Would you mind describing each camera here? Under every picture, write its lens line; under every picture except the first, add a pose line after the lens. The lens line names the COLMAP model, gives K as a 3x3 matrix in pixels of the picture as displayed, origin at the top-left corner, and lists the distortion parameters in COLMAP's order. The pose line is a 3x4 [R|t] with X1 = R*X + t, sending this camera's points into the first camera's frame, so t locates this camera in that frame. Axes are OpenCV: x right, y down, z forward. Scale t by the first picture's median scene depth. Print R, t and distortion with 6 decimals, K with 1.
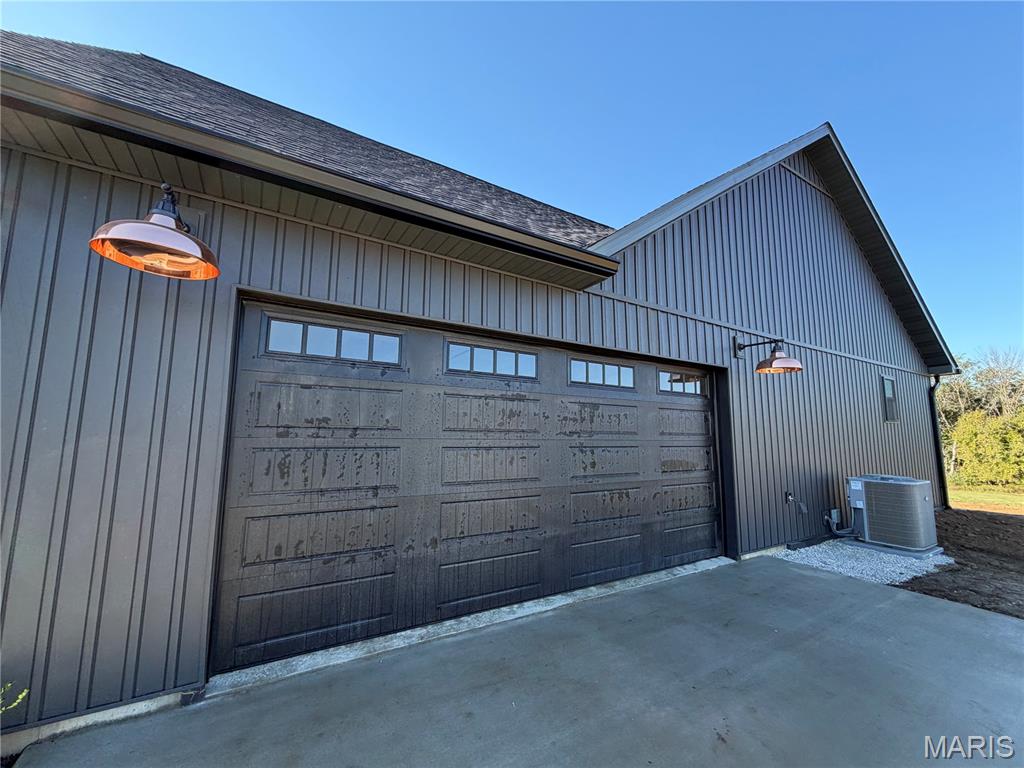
lens RADIAL K [[406.4, 0, 509.0], [0, 406.4, 385.6], [0, 0, 1]] dist [-0.001256, 0.000373]
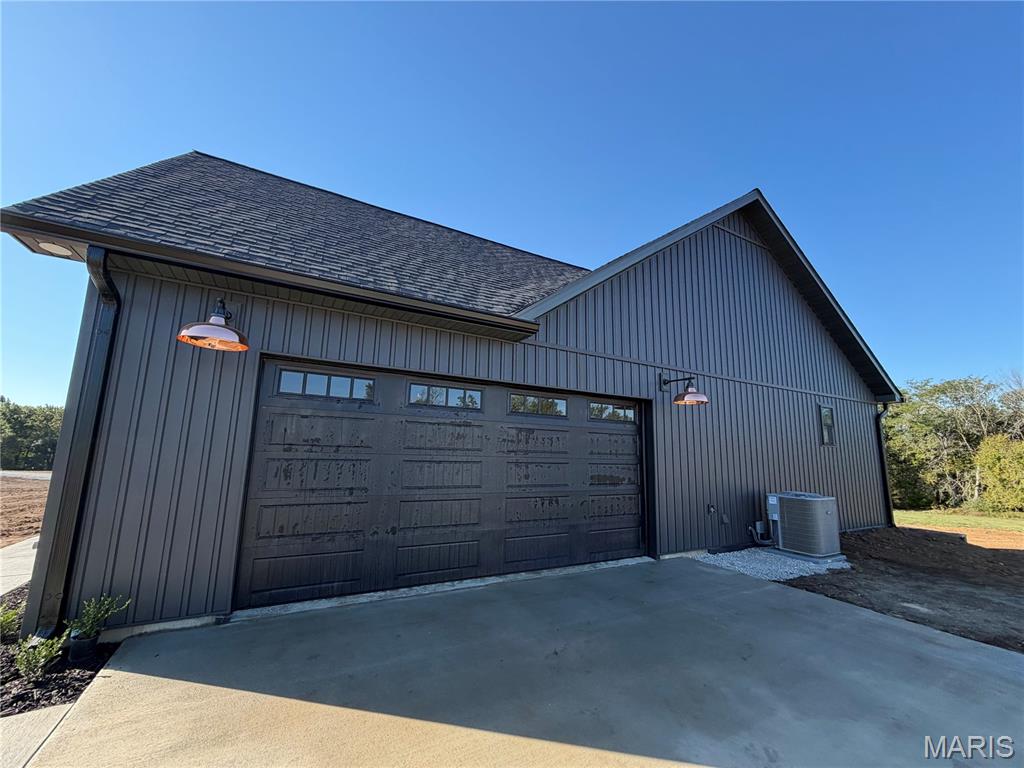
lens RADIAL K [[406.4, 0, 509.0], [0, 406.4, 385.6], [0, 0, 1]] dist [-0.001256, 0.000373]
pose [[0.999221, 0.010099, -0.038153, 0.217504], [-0.011591, 0.999168, -0.039101, -0.046056], [0.037727, 0.039513, 0.998507, -0.324442]]
